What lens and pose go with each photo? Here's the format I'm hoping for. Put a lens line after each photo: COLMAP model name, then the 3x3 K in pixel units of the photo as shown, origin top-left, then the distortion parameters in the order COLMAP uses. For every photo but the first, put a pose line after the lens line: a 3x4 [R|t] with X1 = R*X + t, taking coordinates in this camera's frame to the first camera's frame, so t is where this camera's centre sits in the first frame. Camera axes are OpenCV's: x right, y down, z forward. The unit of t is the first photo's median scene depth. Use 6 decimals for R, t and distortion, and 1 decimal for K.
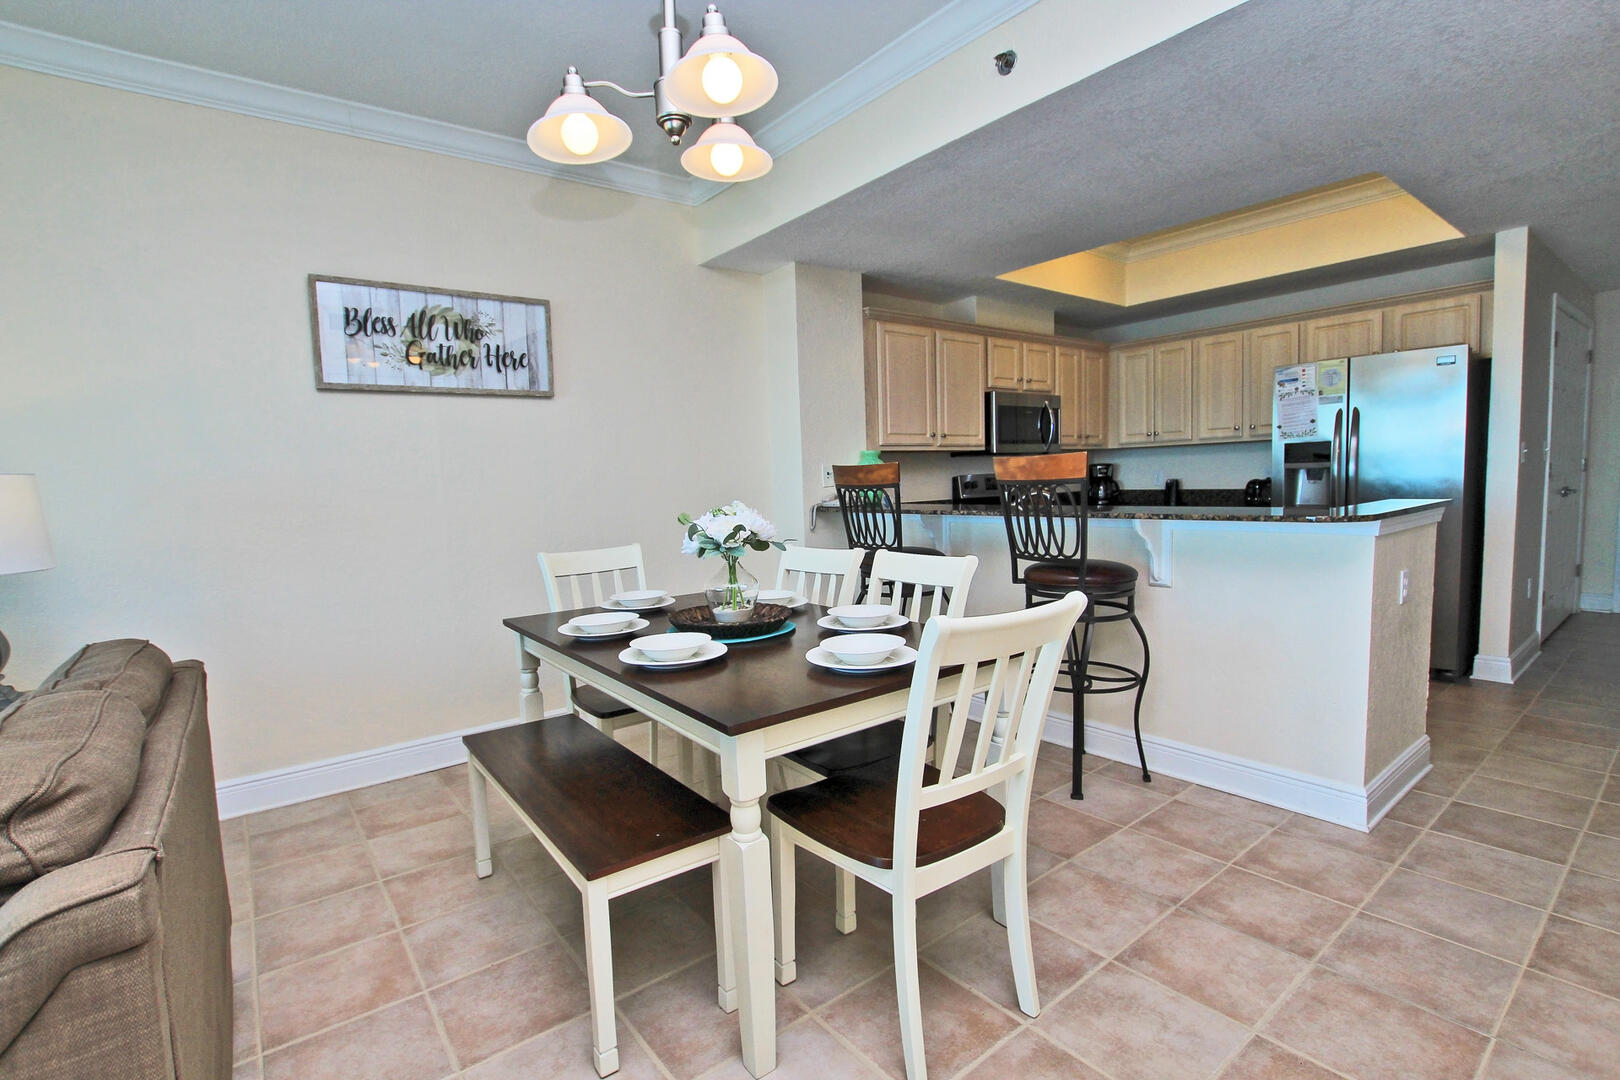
lens RADIAL K [[751.1, 0, 807.5], [0, 751.1, 545.0], [0, 0, 1]] dist [-0.033976, 0.005046]
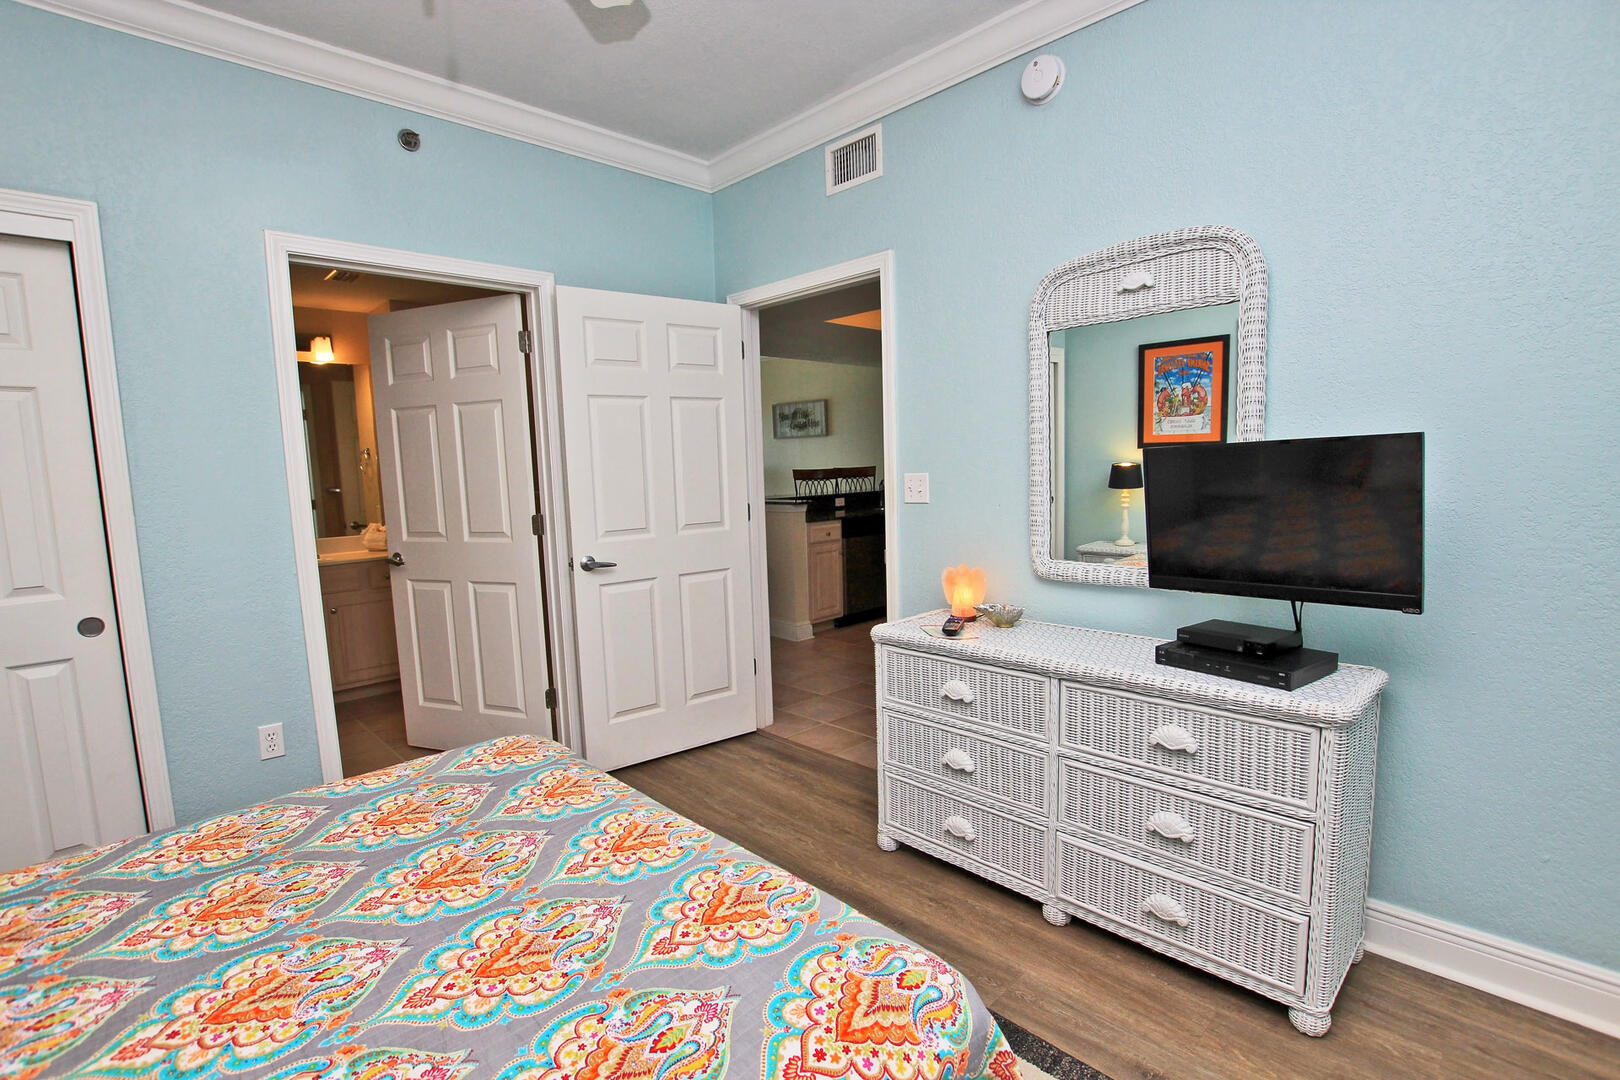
lens RADIAL K [[751.1, 0, 807.3], [0, 751.1, 543.7], [0, 0, 1]] dist [-0.033976, 0.005046]
pose [[0.113832, 0.136507, -0.984077, 1.686596], [-0.060989, 0.989608, 0.130219, -0.125993], [0.991626, 0.045195, 0.120975, 0.490771]]
